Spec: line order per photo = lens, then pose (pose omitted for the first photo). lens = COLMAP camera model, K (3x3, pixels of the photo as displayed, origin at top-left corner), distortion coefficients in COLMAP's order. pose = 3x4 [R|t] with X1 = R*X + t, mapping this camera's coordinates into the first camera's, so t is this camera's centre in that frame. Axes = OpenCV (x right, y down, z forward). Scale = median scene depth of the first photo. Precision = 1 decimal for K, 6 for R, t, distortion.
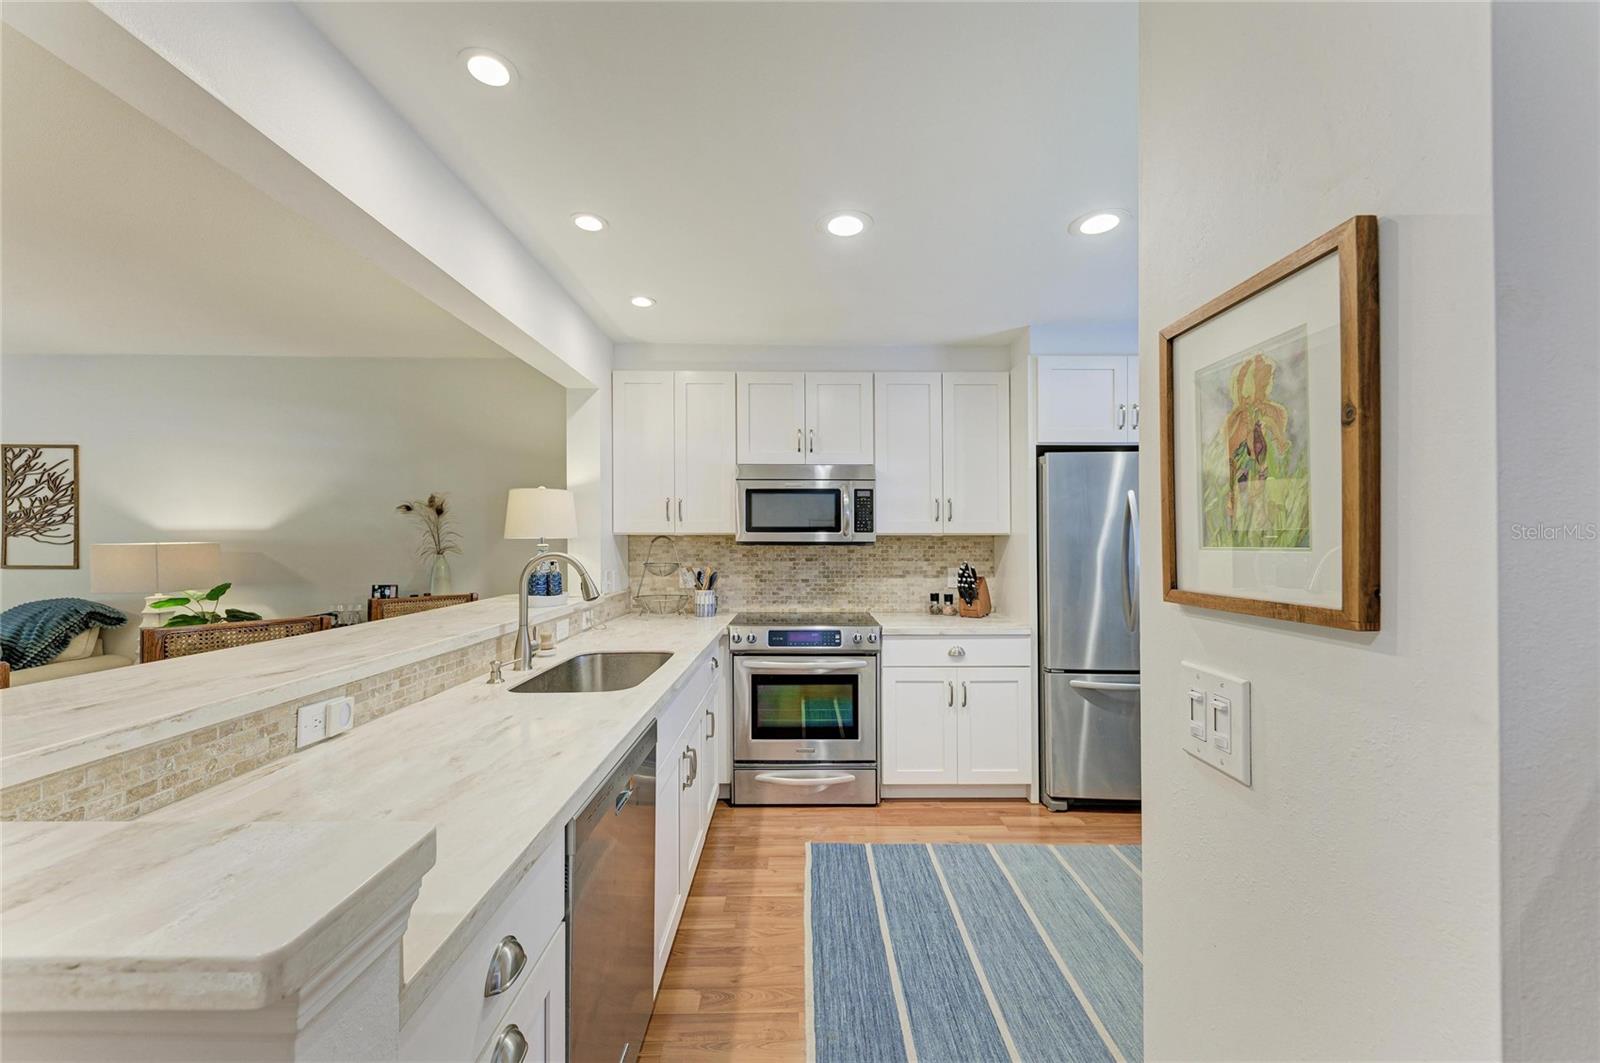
lens RADIAL K [[618.4, 0, 806.4], [0, 618.4, 542.9], [0, 0, 1]] dist [0.014238, -0.004327]
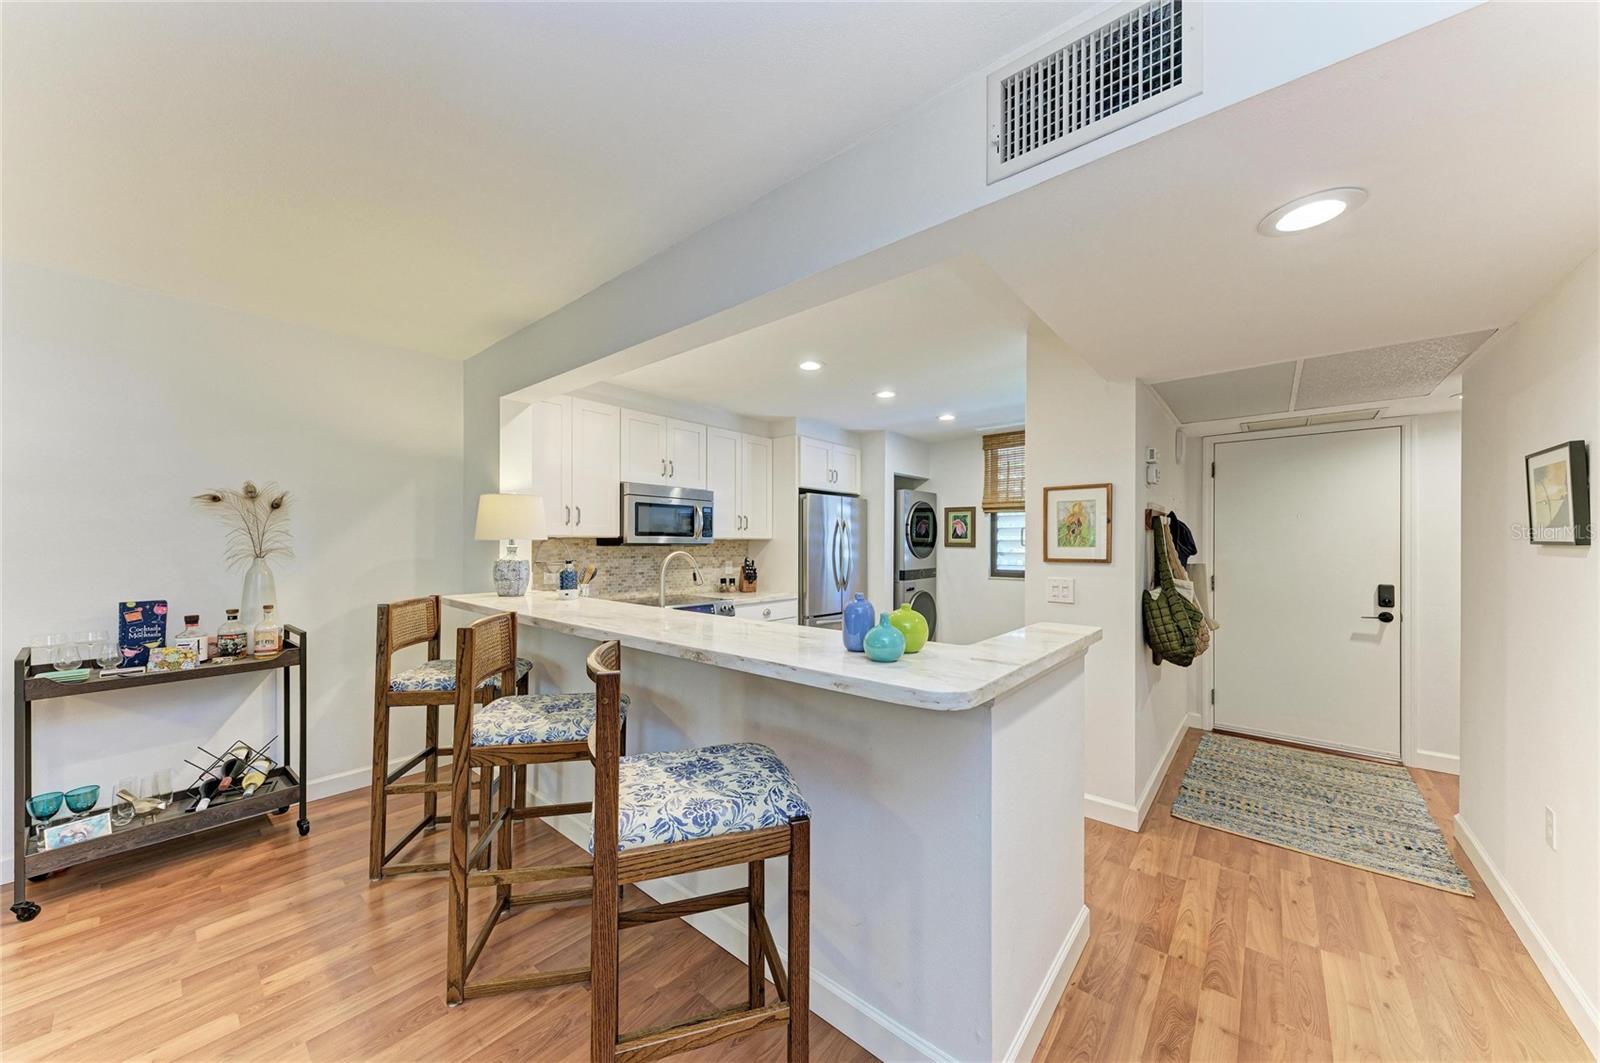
lens RADIAL K [[550.8, 0, 802.2], [0, 550.8, 540.3], [0, 0, 1]] dist [0.006147, 0.000011]
pose [[0.650542, 0.006953, 0.759438, -0.708996], [-0.002853, 0.999973, -0.006712, -0.001496], [-0.759465, 0.002200, 0.650545, -0.005828]]
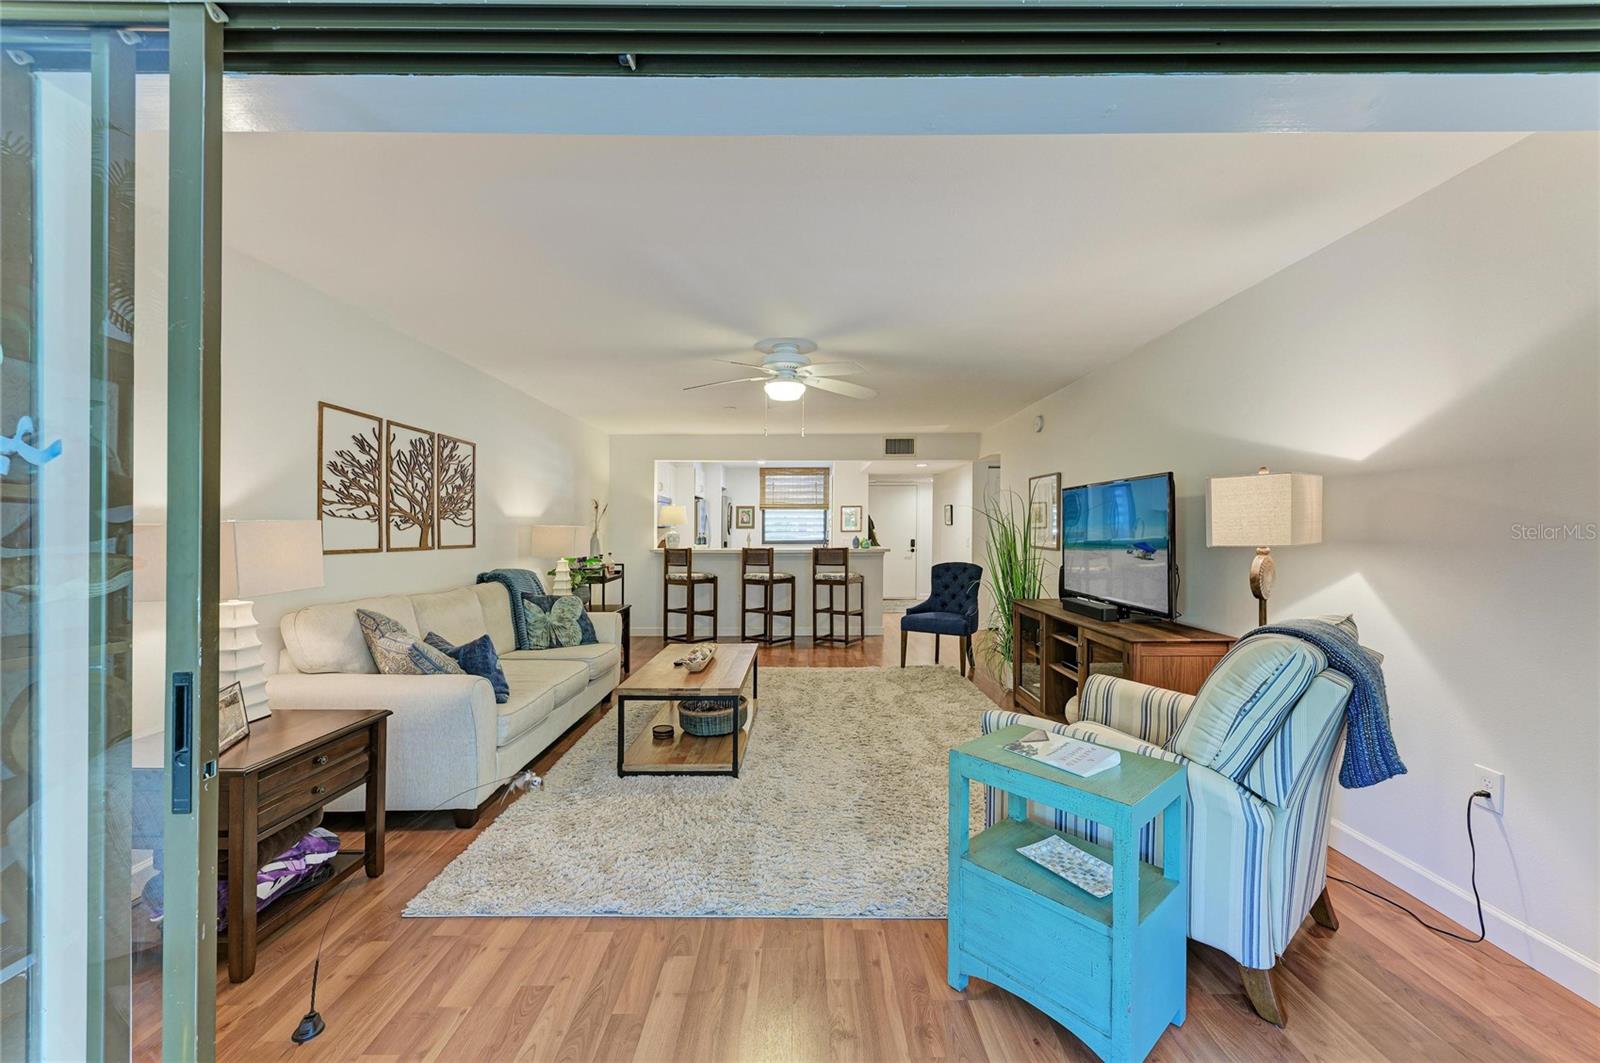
lens RADIAL K [[625.6, 0, 800.9], [0, 625.6, 540.2], [0, 0, 1]] dist [0.008936, -0.000061]
pose [[0.006794, -0.017683, 0.999821, -2.539727], [0.006460, 0.999824, 0.017639, 0.011718], [-0.999956, 0.006339, 0.006907, 0.397943]]
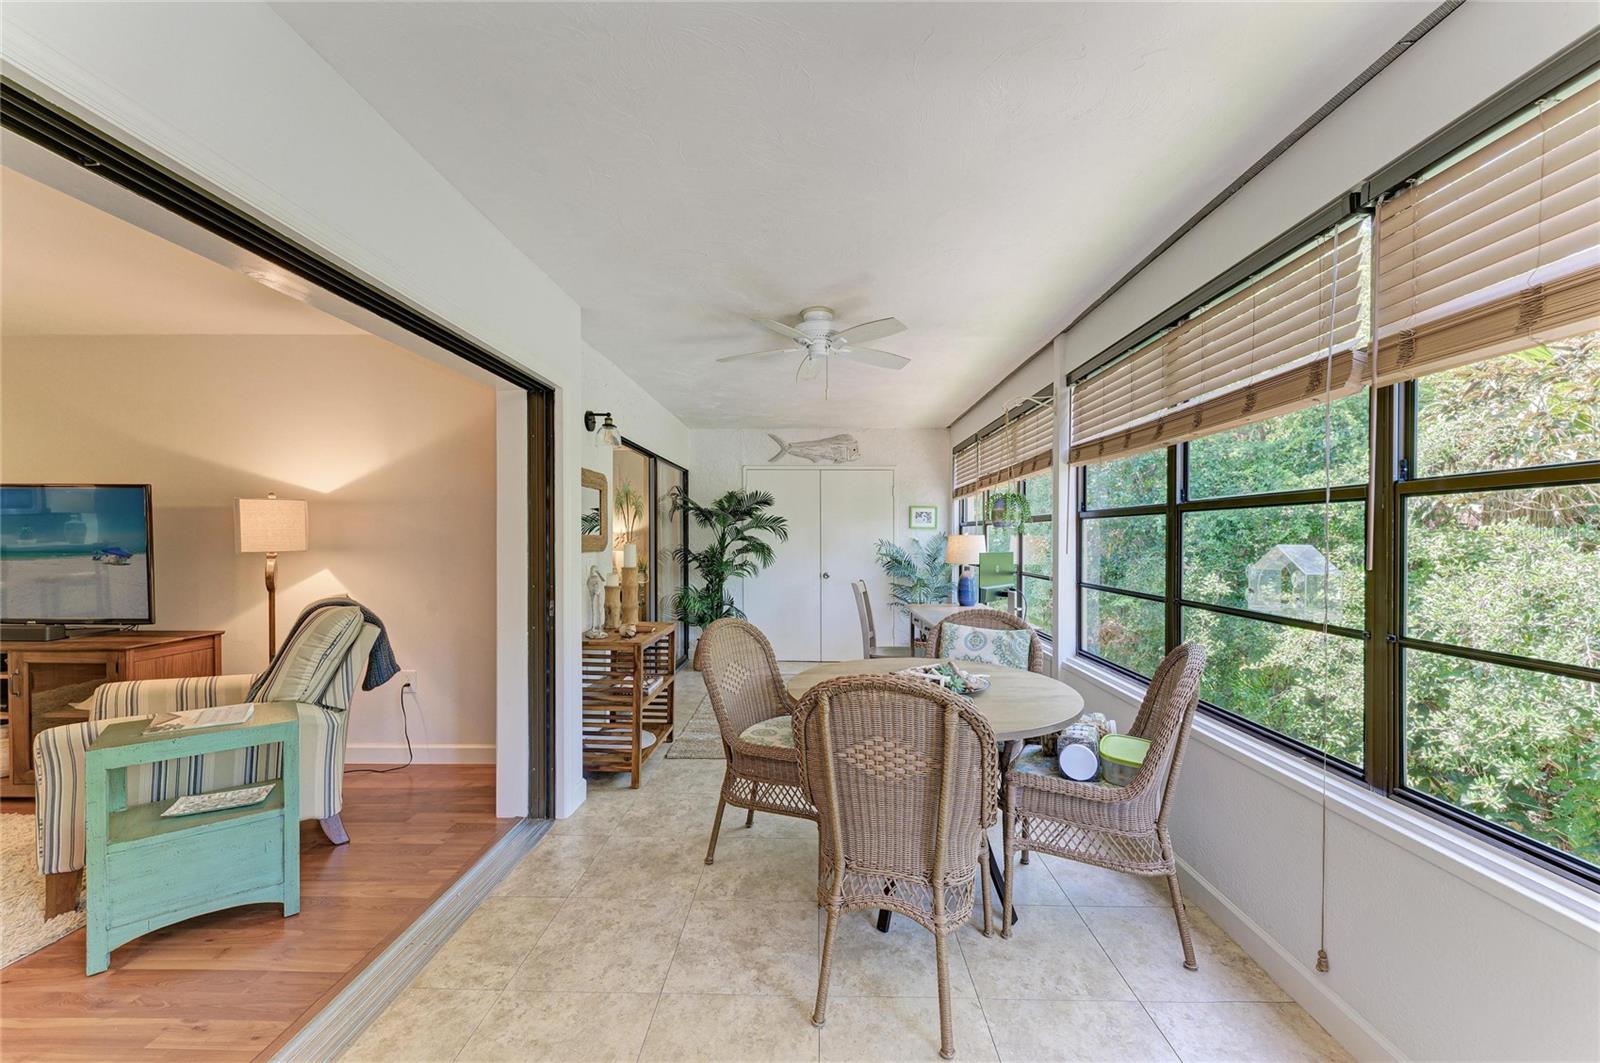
lens RADIAL K [[618.4, 0, 806.4], [0, 618.4, 542.9], [0, 0, 1]] dist [0.014238, -0.004327]
pose [[-0.999441, -0.003979, 0.033183, -2.659967], [-0.003644, 0.999942, 0.010130, 0.008093], [-0.033222, 0.010004, -0.999398, 0.789229]]
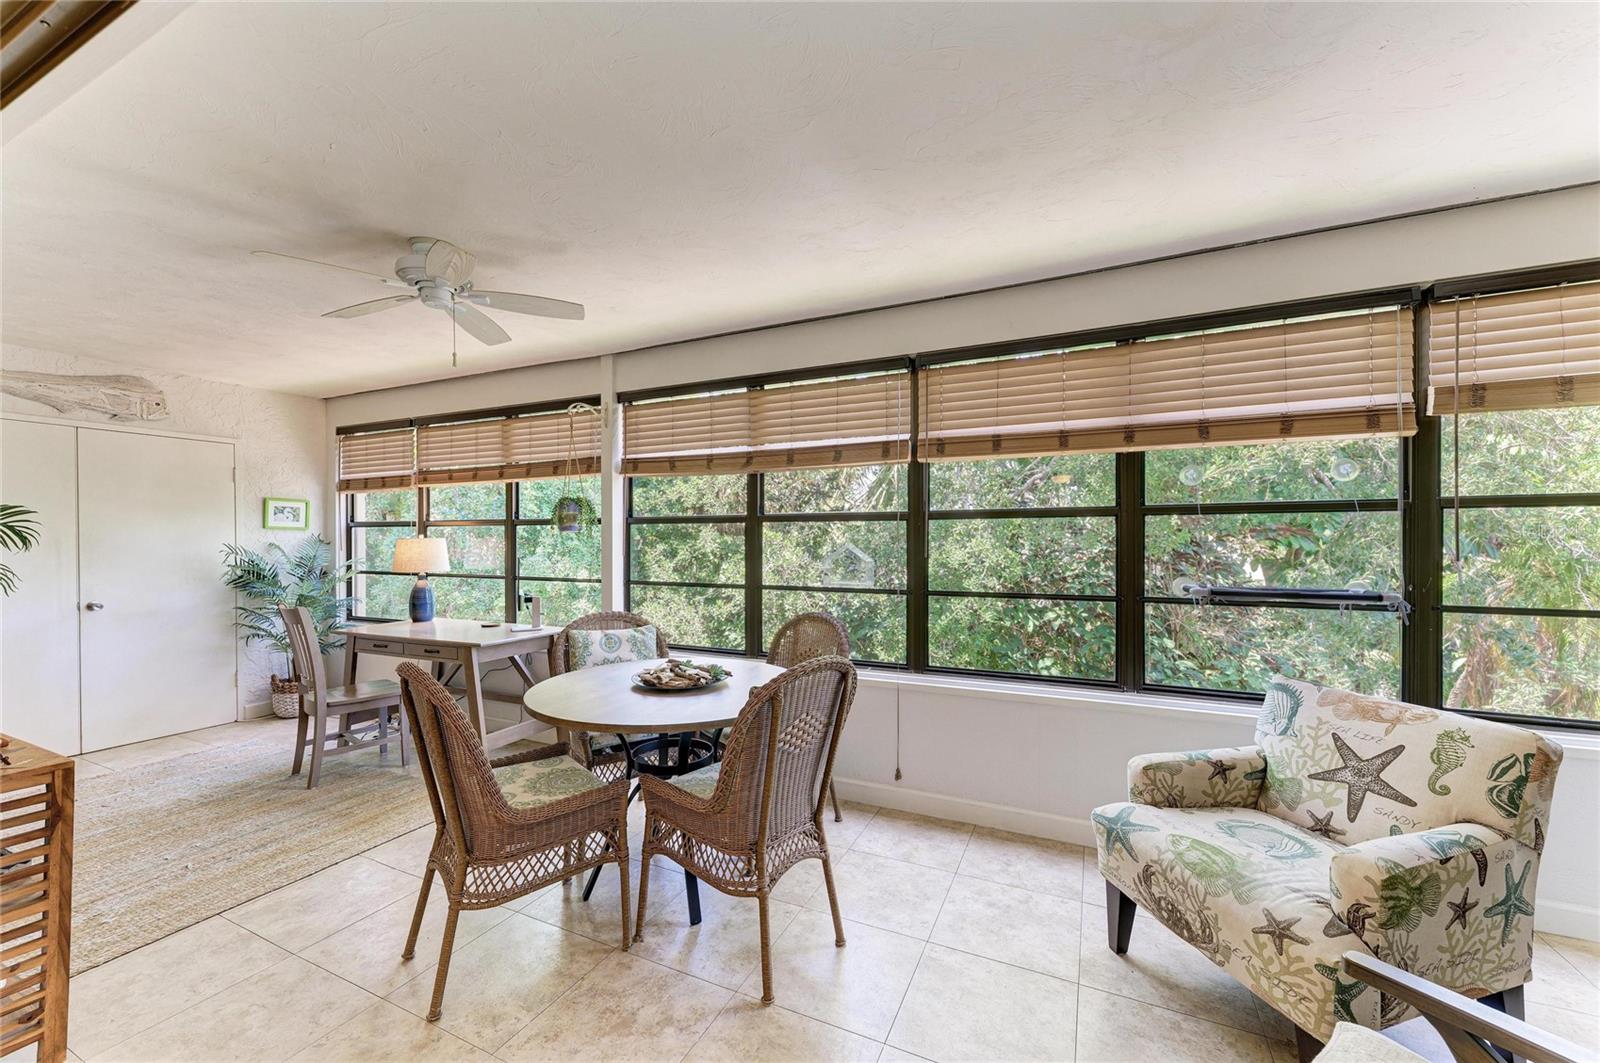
lens RADIAL K [[625.6, 0, 800.9], [0, 625.6, 540.2], [0, 0, 1]] dist [0.008936, -0.000061]
pose [[-0.437877, 0.002941, -0.899030, -2.191680], [0.001412, 0.999996, 0.002583, 0.004999], [0.899034, -0.000138, -0.437879, 0.554010]]
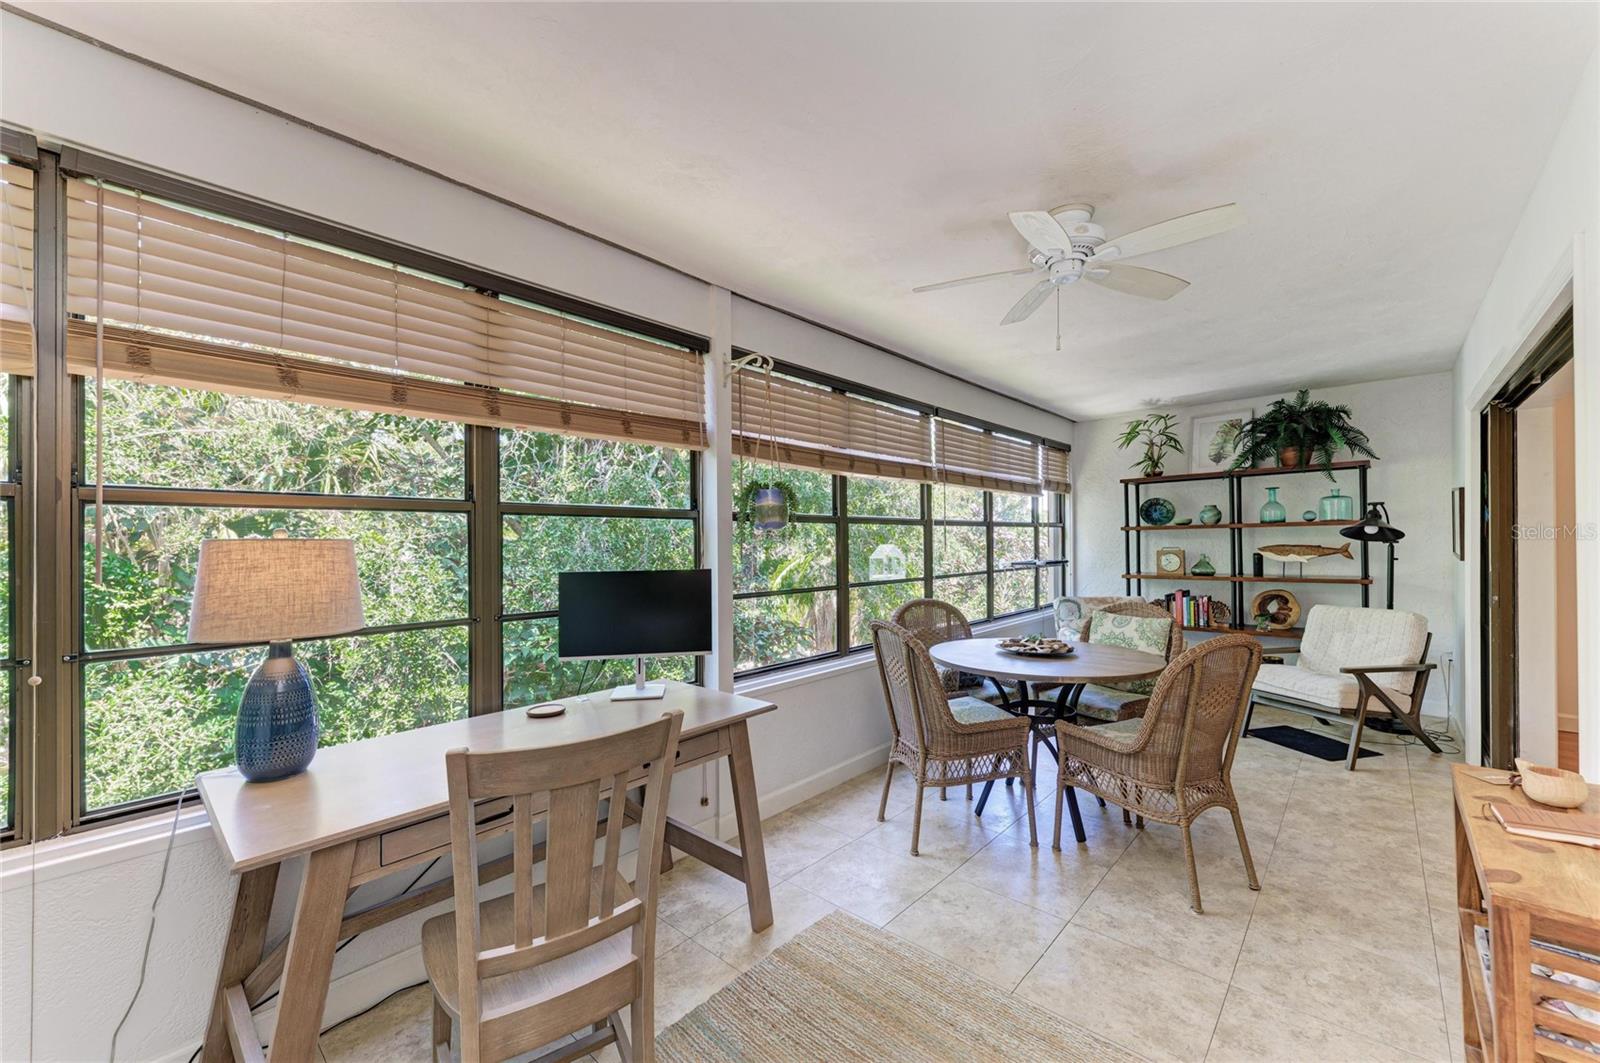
lens RADIAL K [[625.6, 0, 800.9], [0, 625.6, 540.2], [0, 0, 1]] dist [0.008936, -0.000061]
pose [[0.734274, 0.010614, -0.678770, -2.407990], [-0.006012, 0.999940, 0.009132, -0.001975], [0.678827, -0.002625, 0.734294, -0.736446]]
